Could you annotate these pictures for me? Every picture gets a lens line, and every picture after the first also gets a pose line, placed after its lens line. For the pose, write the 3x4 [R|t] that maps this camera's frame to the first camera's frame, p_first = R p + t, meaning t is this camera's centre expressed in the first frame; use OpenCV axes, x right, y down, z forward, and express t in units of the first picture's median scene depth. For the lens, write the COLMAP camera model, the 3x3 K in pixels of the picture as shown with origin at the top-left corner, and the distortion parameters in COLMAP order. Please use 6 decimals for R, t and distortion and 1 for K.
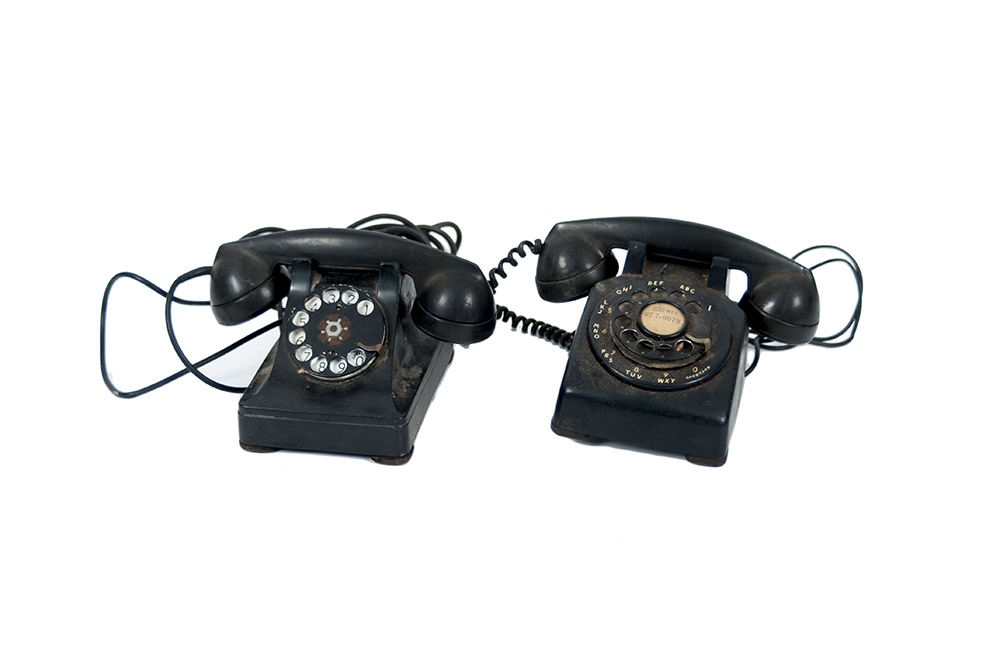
lens RADIAL K [[1758.8, 0, 500.0], [0, 1758.8, 332.0], [0, 0, 1]] dist [-0.024946, -0.026275]
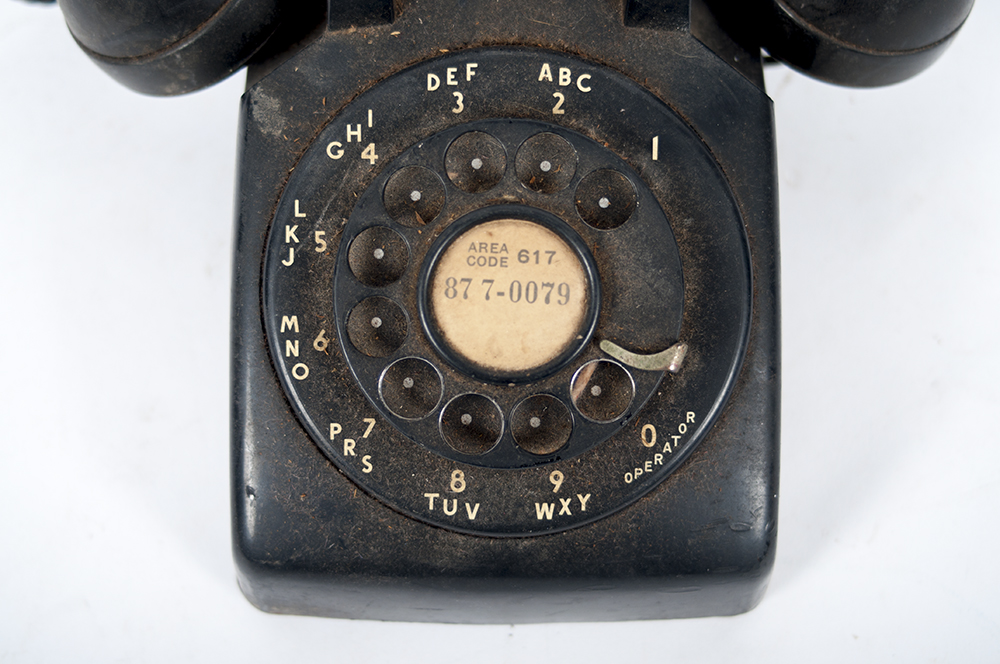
lens RADIAL K [[1758.8, 0, 500.0], [0, 1758.8, 332.0], [0, 0, 1]] dist [-0.024946, -0.026275]
pose [[0.973611, -0.227451, -0.018663, 0.096249], [0.177434, 0.703000, 0.688701, -0.202095], [-0.143526, -0.673838, 0.724806, 0.800969]]
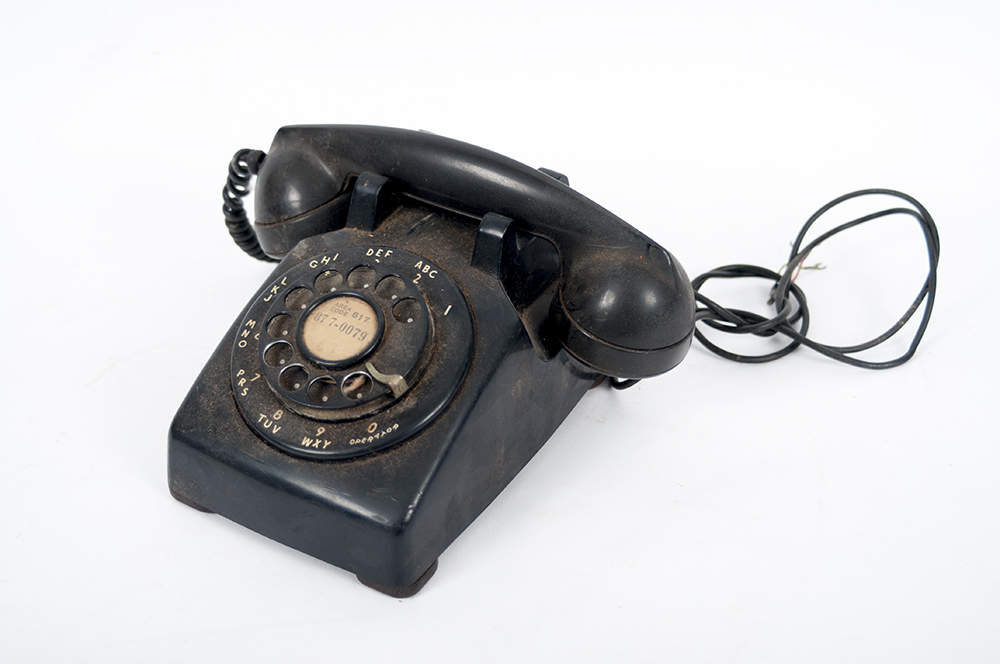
lens RADIAL K [[1758.8, 0, 500.0], [0, 1758.8, 332.0], [0, 0, 1]] dist [-0.024946, -0.026275]
pose [[0.942883, 0.109435, -0.314634, 0.325312], [-0.056879, 0.983518, 0.171632, -0.108629], [0.328231, -0.143933, 0.933567, 0.491146]]
